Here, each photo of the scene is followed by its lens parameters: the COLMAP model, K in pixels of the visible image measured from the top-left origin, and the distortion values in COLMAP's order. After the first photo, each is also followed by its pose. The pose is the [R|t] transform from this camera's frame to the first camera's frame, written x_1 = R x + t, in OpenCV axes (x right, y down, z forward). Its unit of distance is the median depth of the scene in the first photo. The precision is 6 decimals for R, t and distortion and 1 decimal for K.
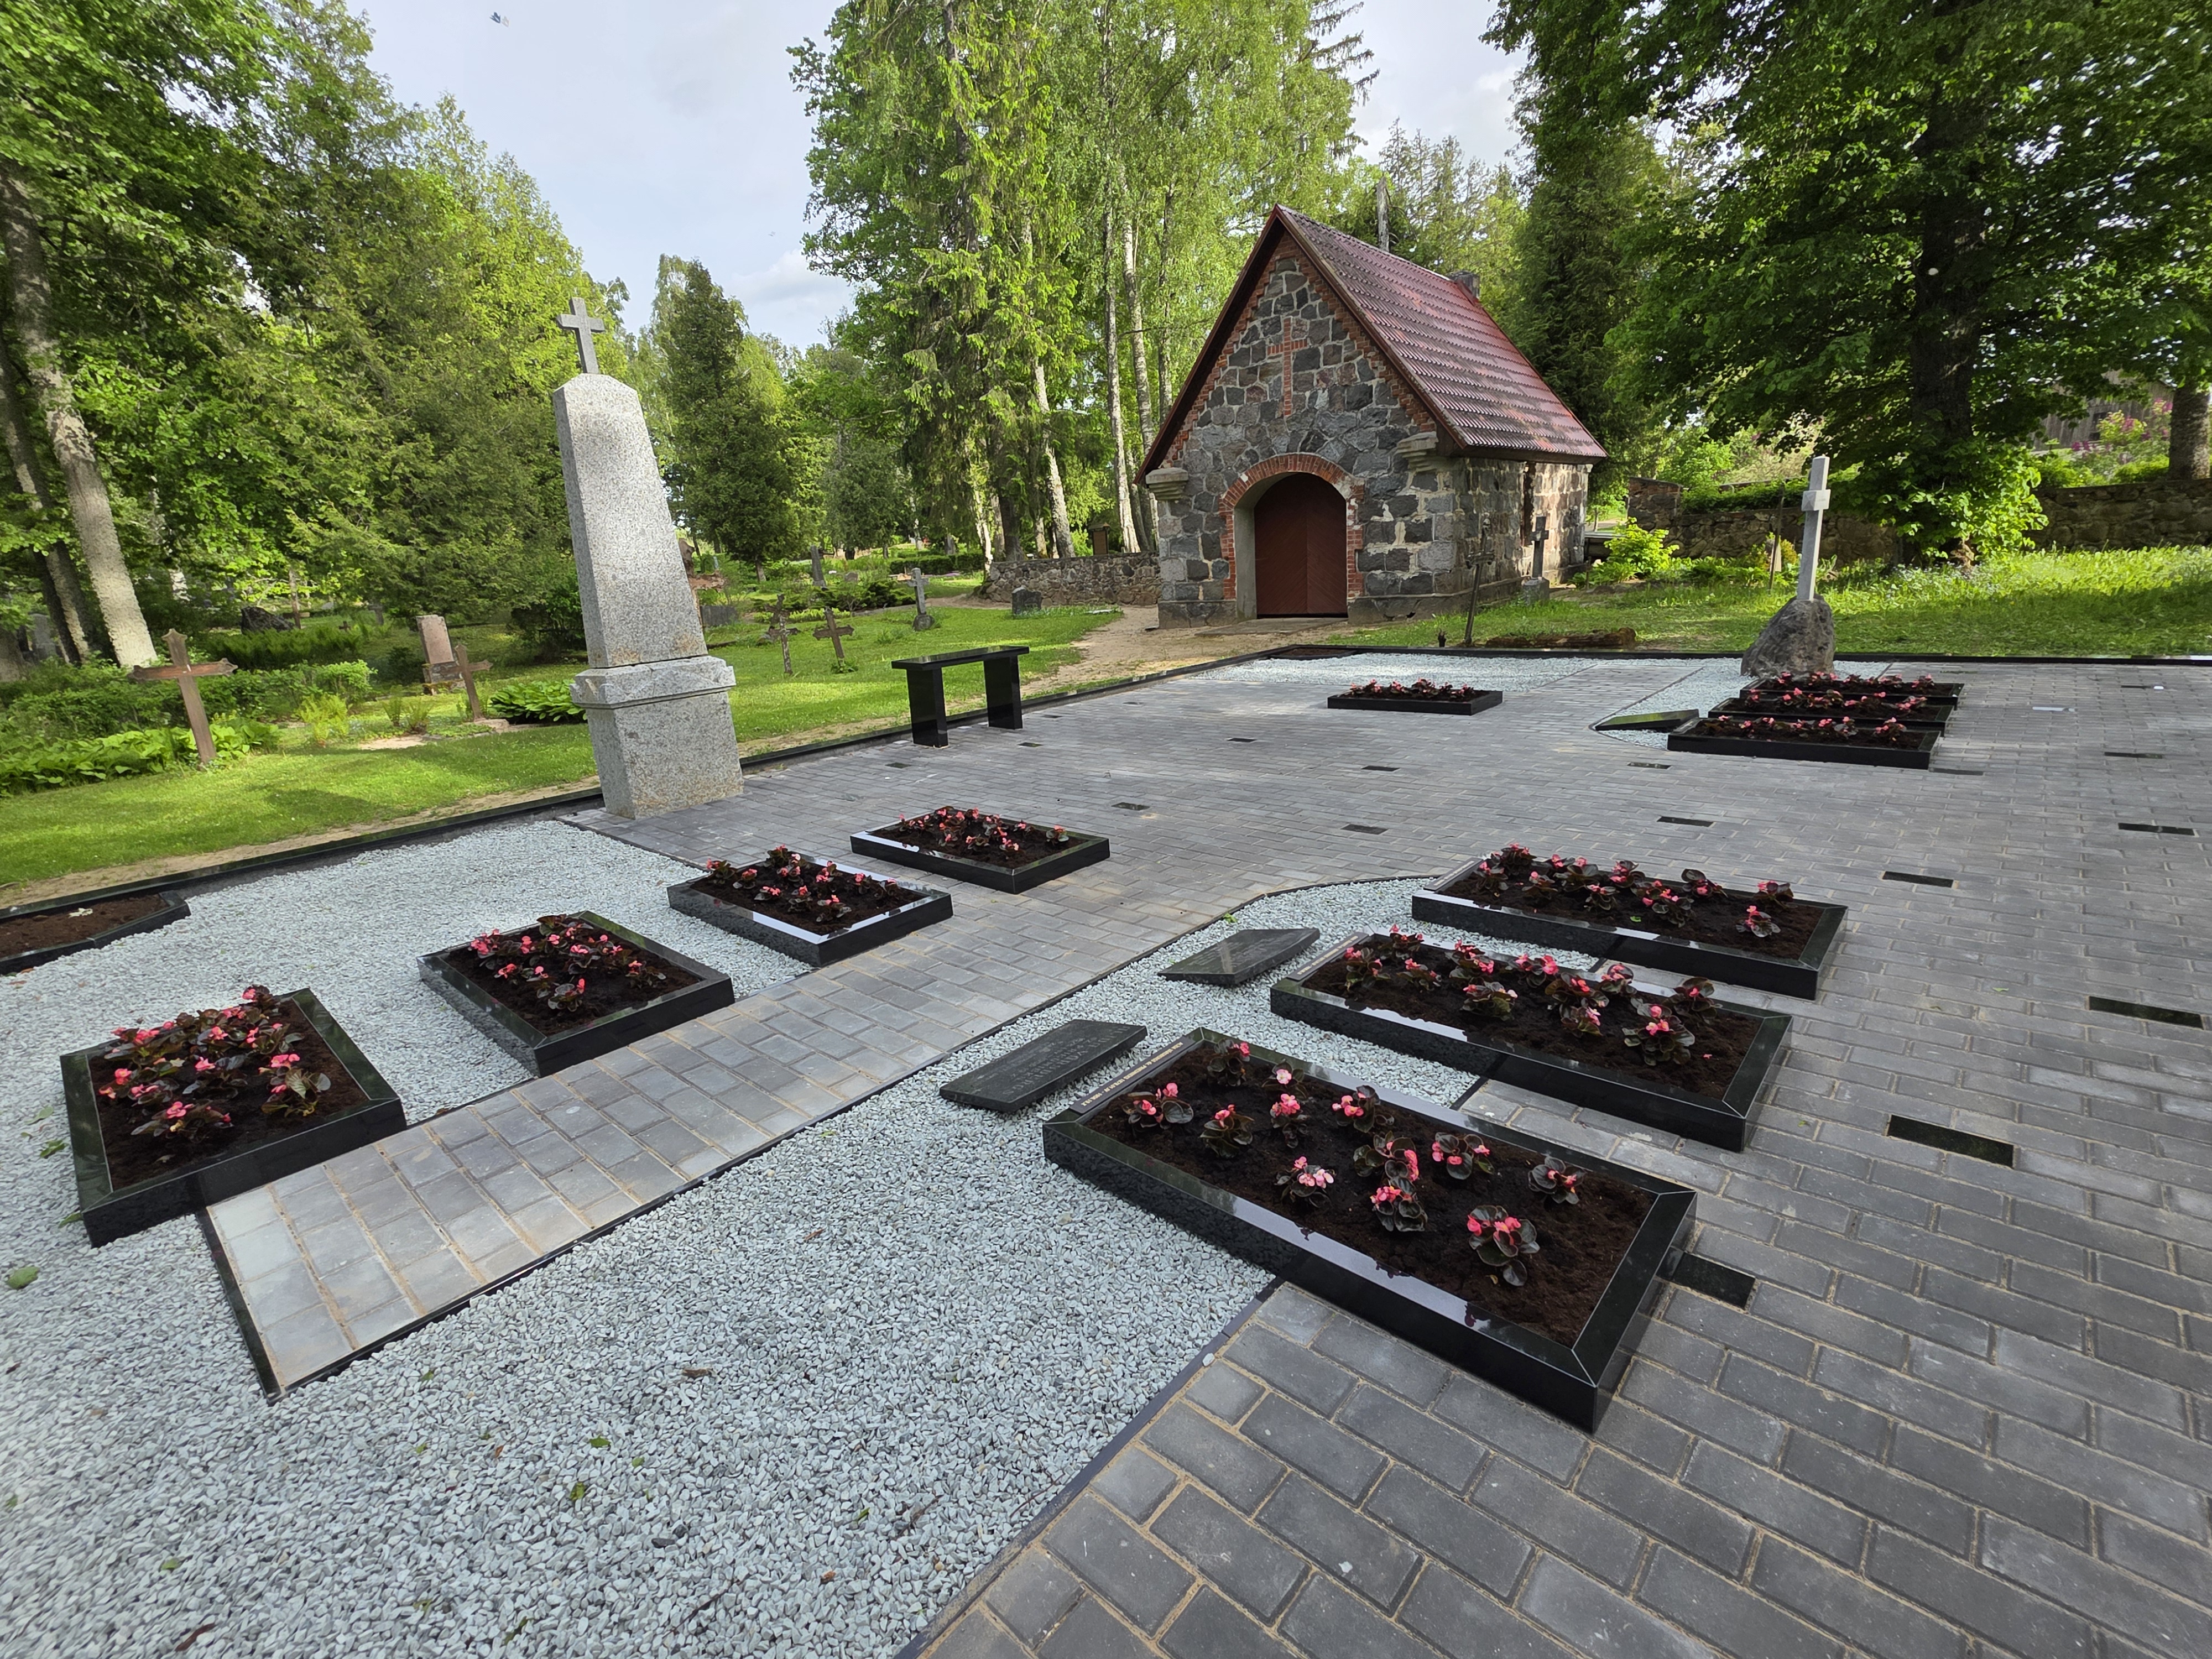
lens RADIAL K [[997.2, 0, 1105.6], [0, 997.2, 815.0], [0, 0, 1]] dist [0.001486, 0.000588]
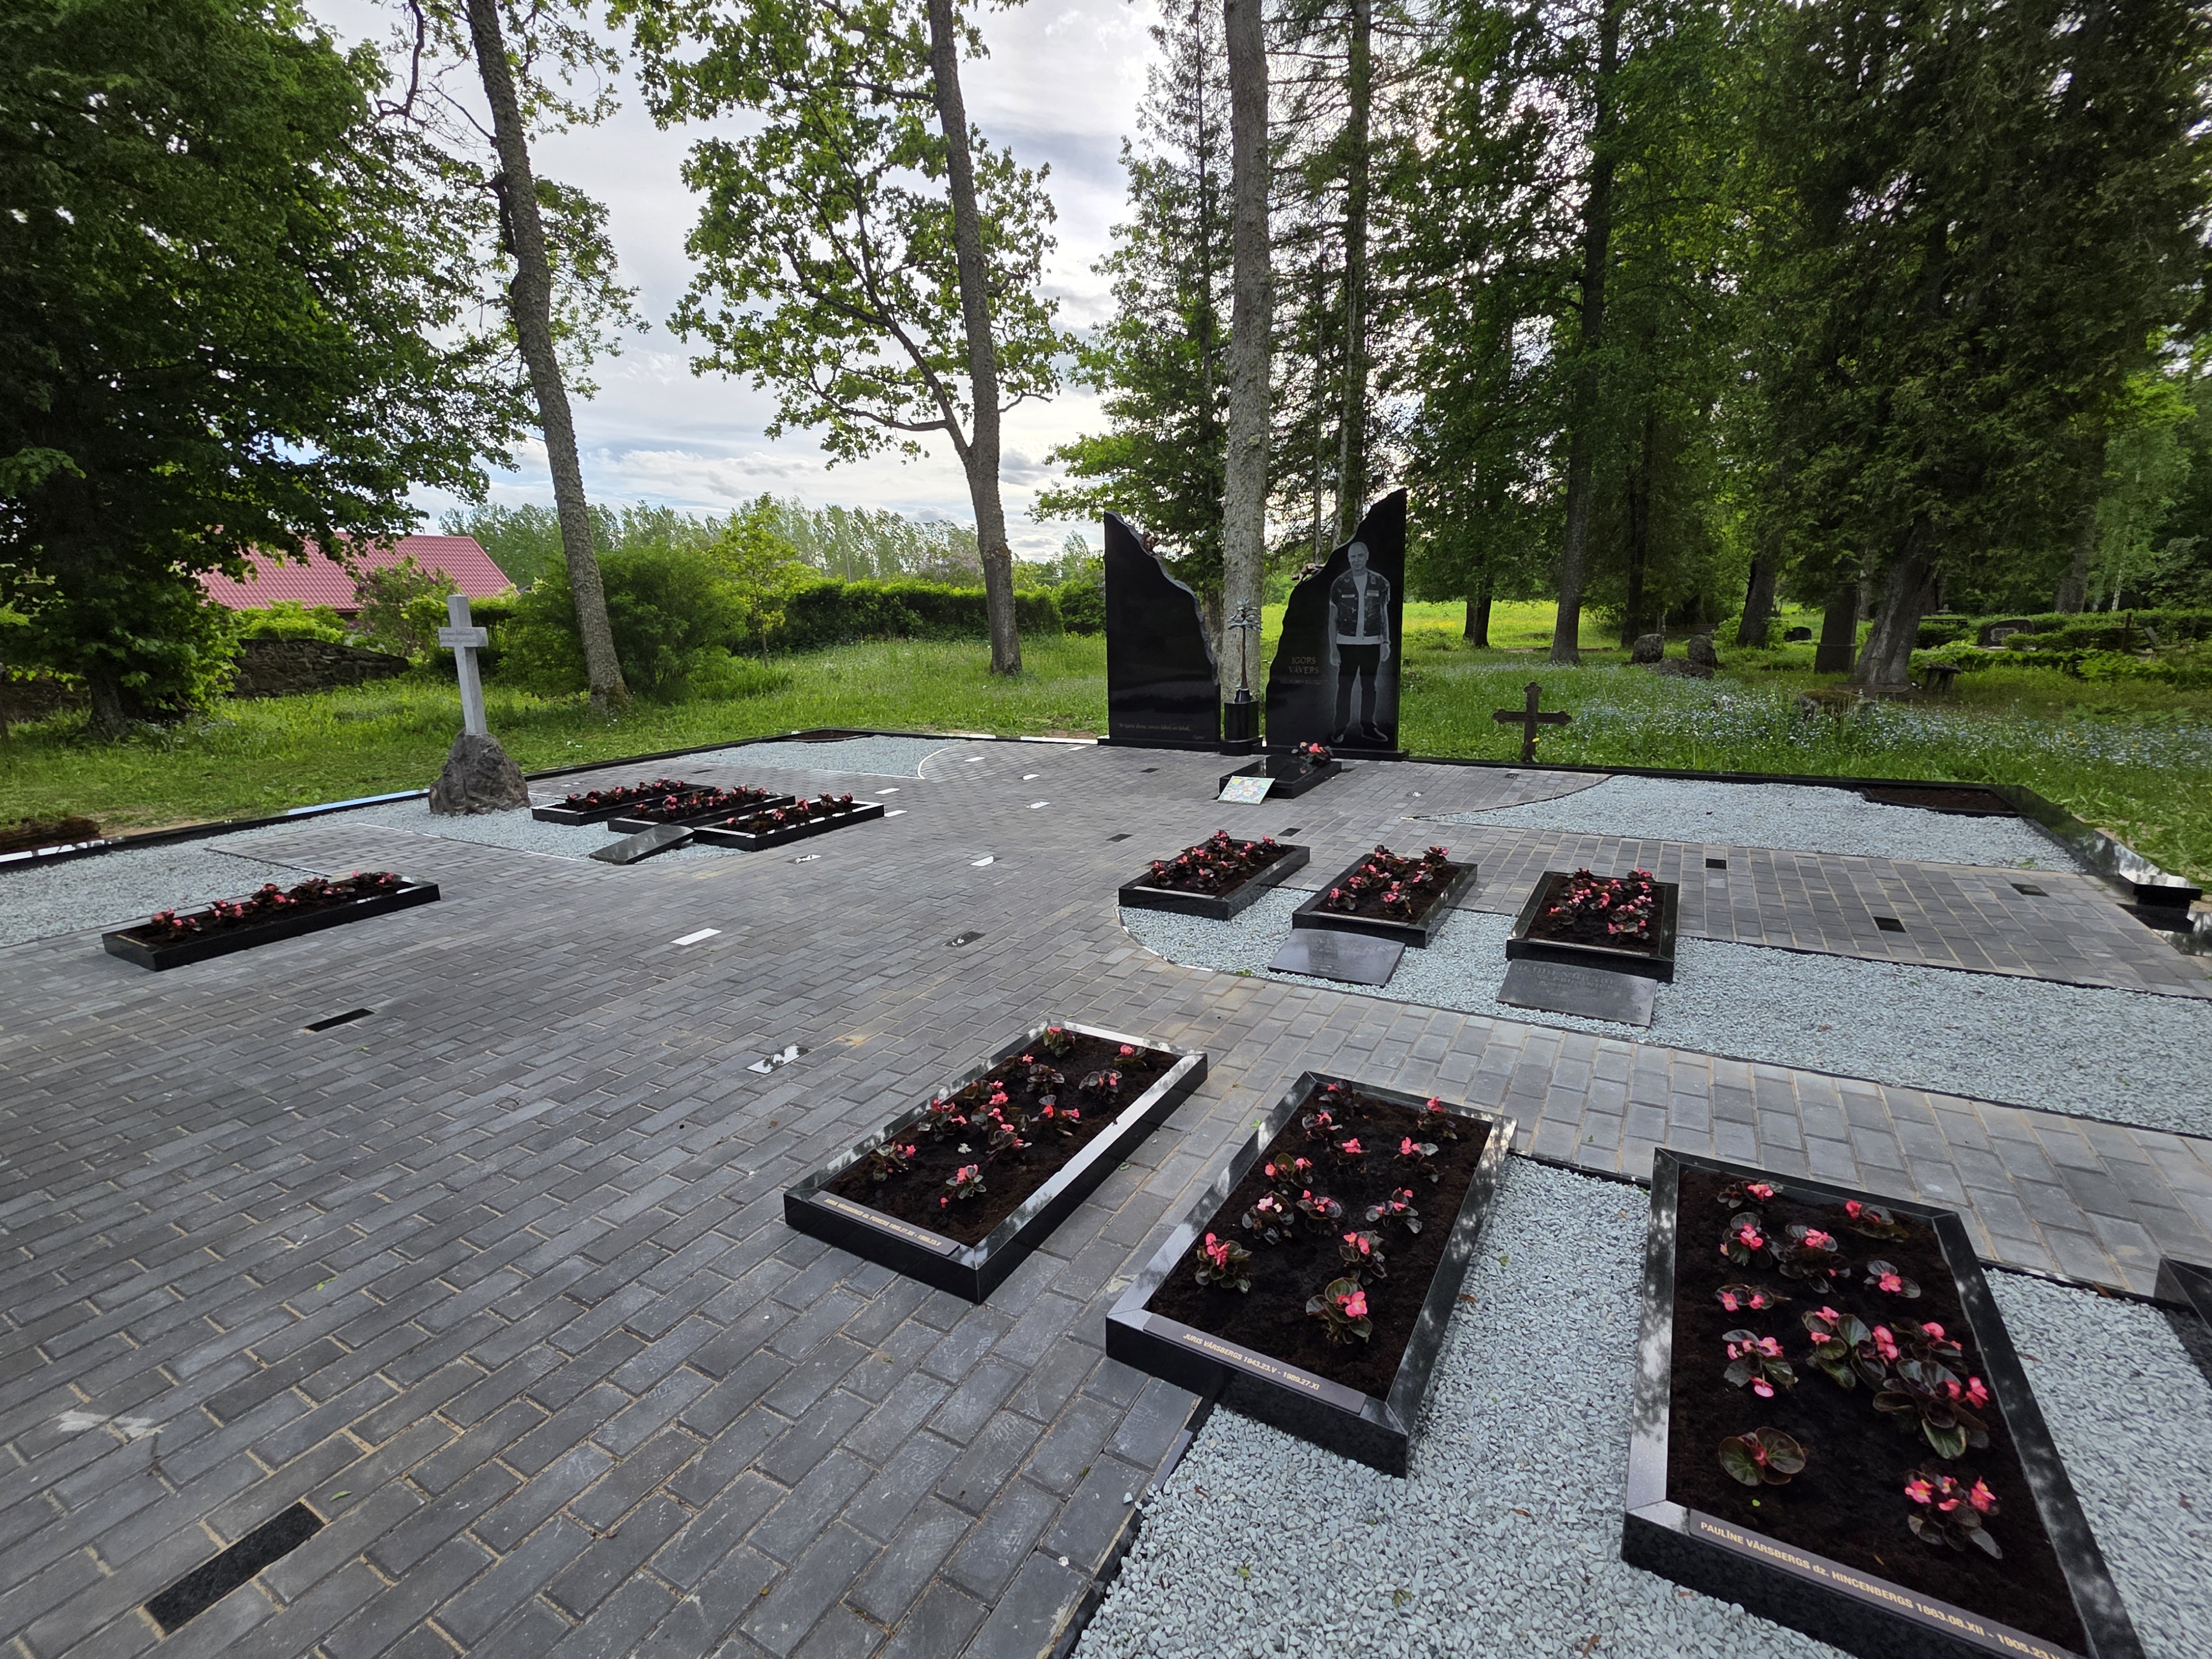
lens RADIAL K [[997.2, 0, 1105.6], [0, 997.2, 815.0], [0, 0, 1]] dist [0.001486, 0.000588]
pose [[-0.211278, -0.127797, 0.969035, -0.650214], [0.289158, 0.938866, 0.186863, -0.226203], [-0.933675, 0.319684, -0.161408, 0.935639]]
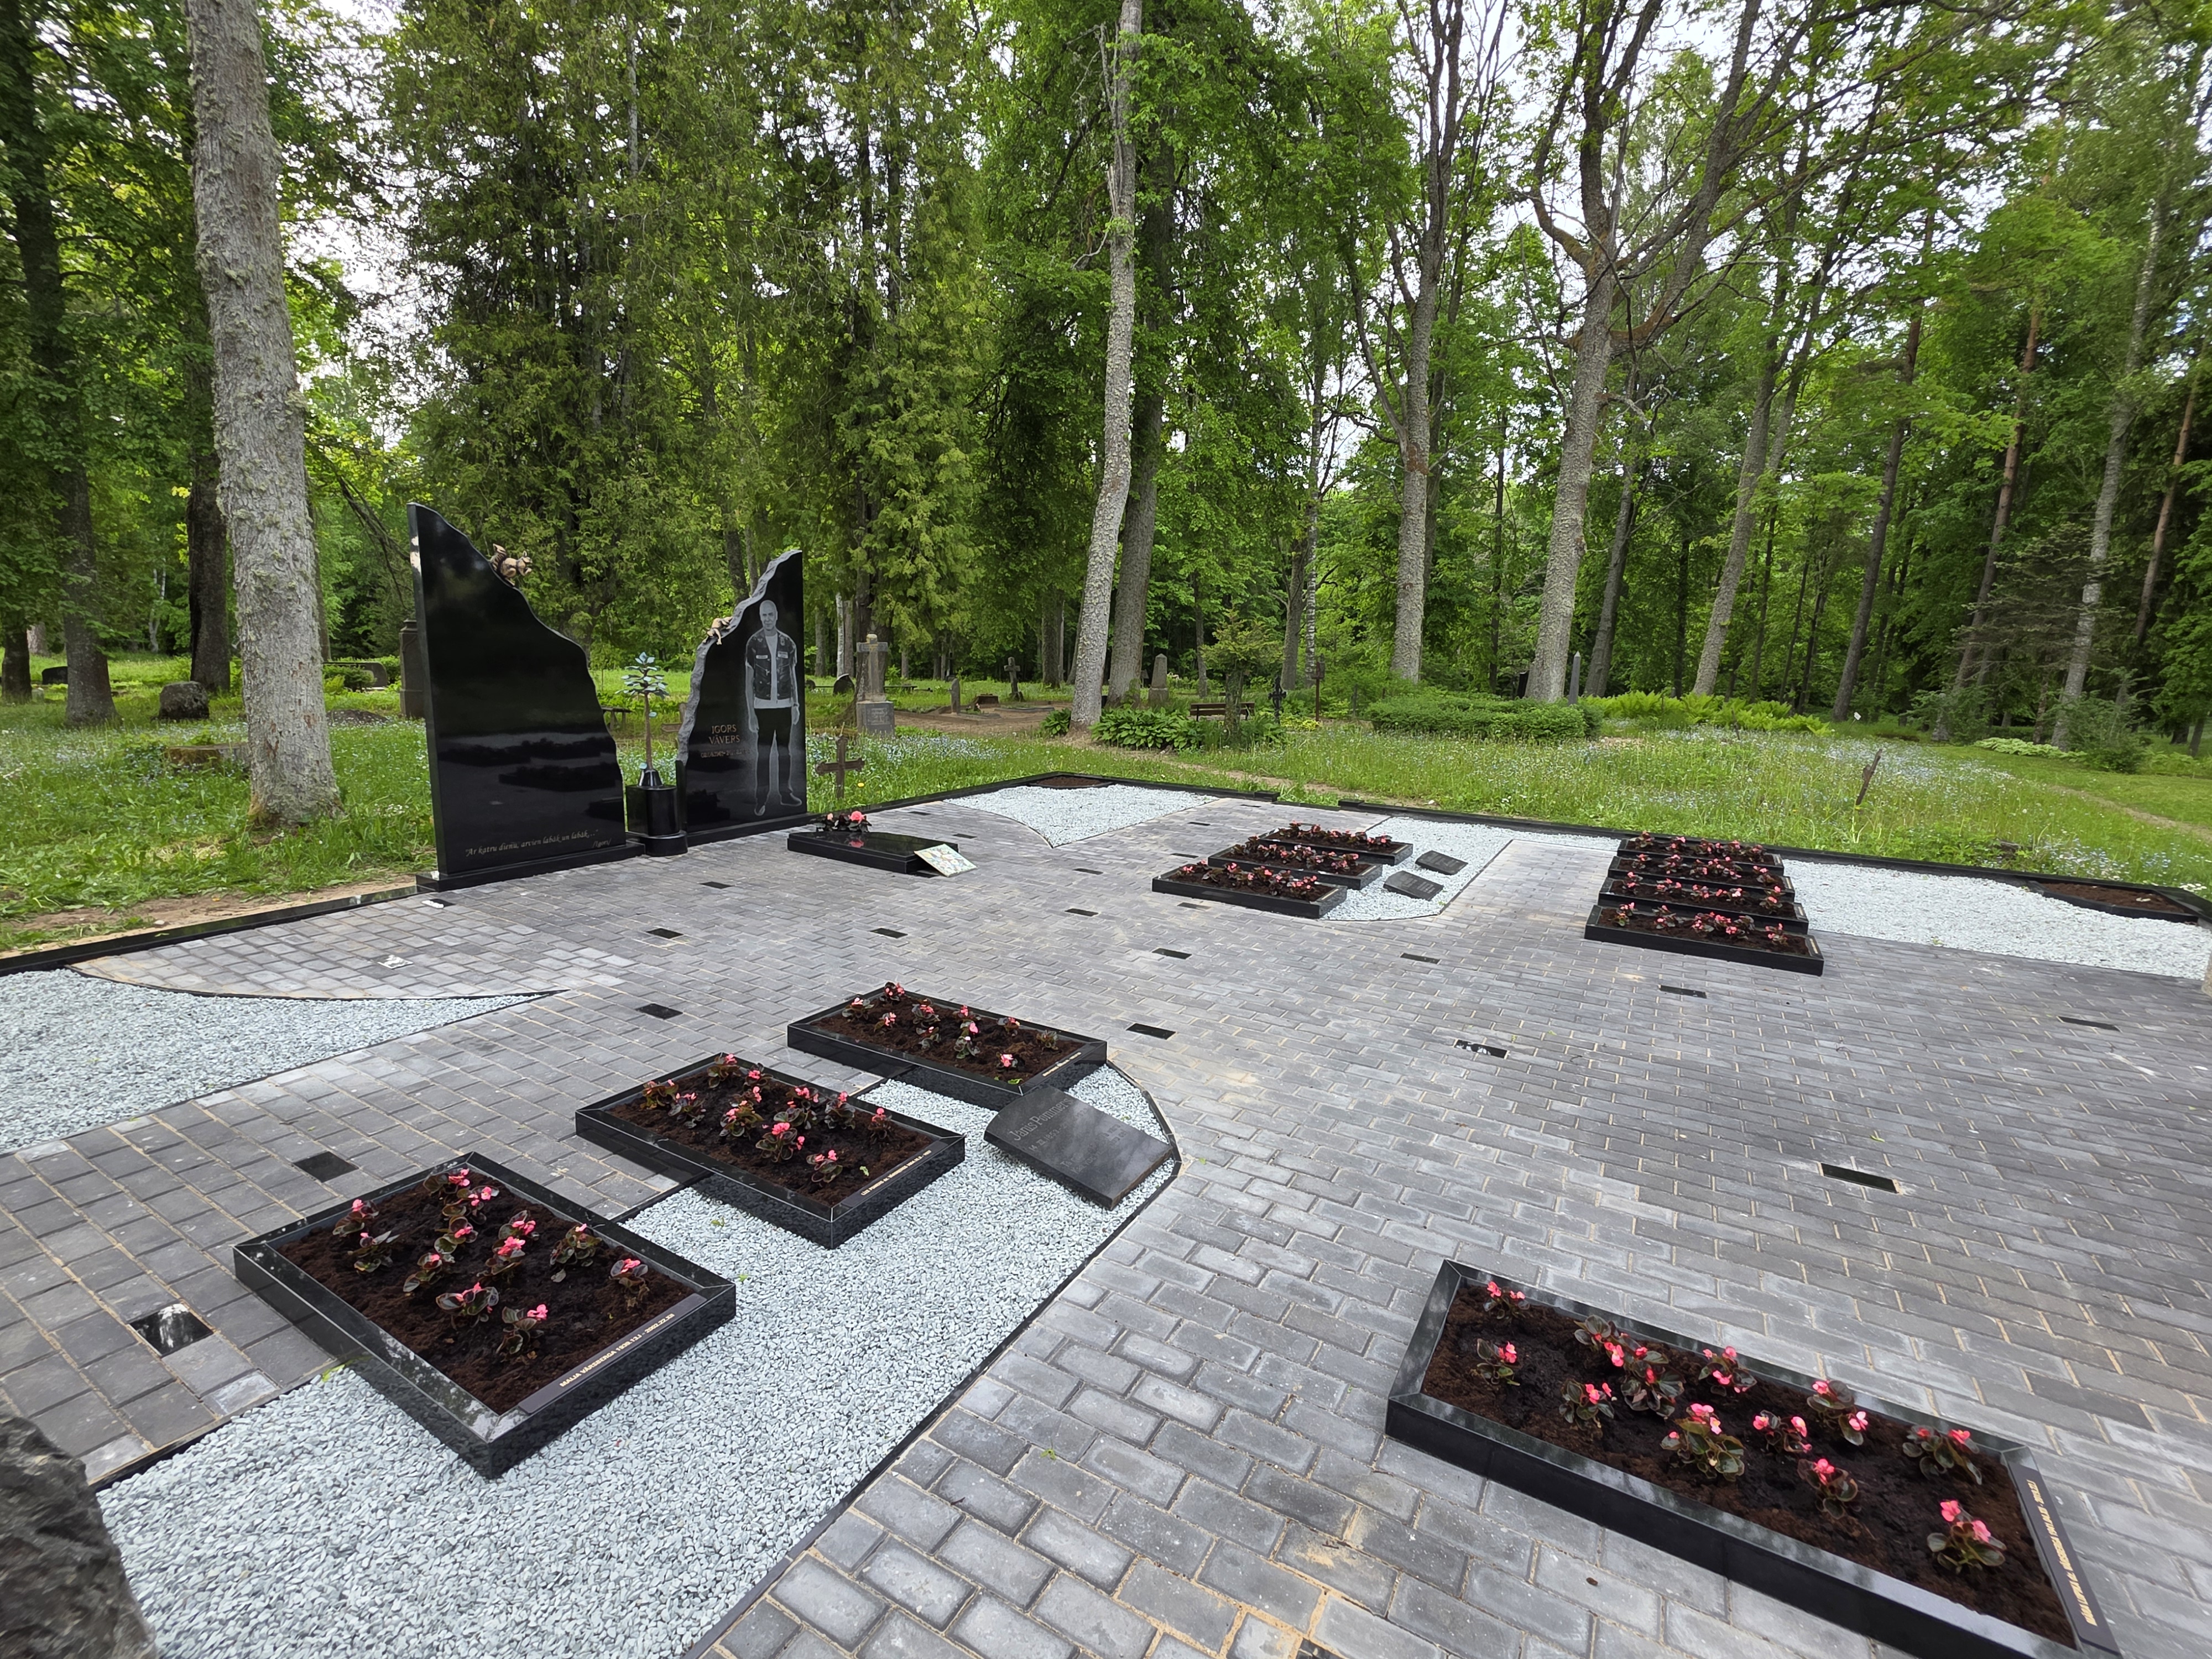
lens RADIAL K [[997.2, 0, 1105.6], [0, 997.2, 815.0], [0, 0, 1]] dist [0.001486, 0.000588]
pose [[-0.976997, 0.076351, -0.199114, 0.798949], [-0.015694, 0.905435, 0.424196, -0.600451], [0.212673, 0.417563, -0.883409, 1.790682]]
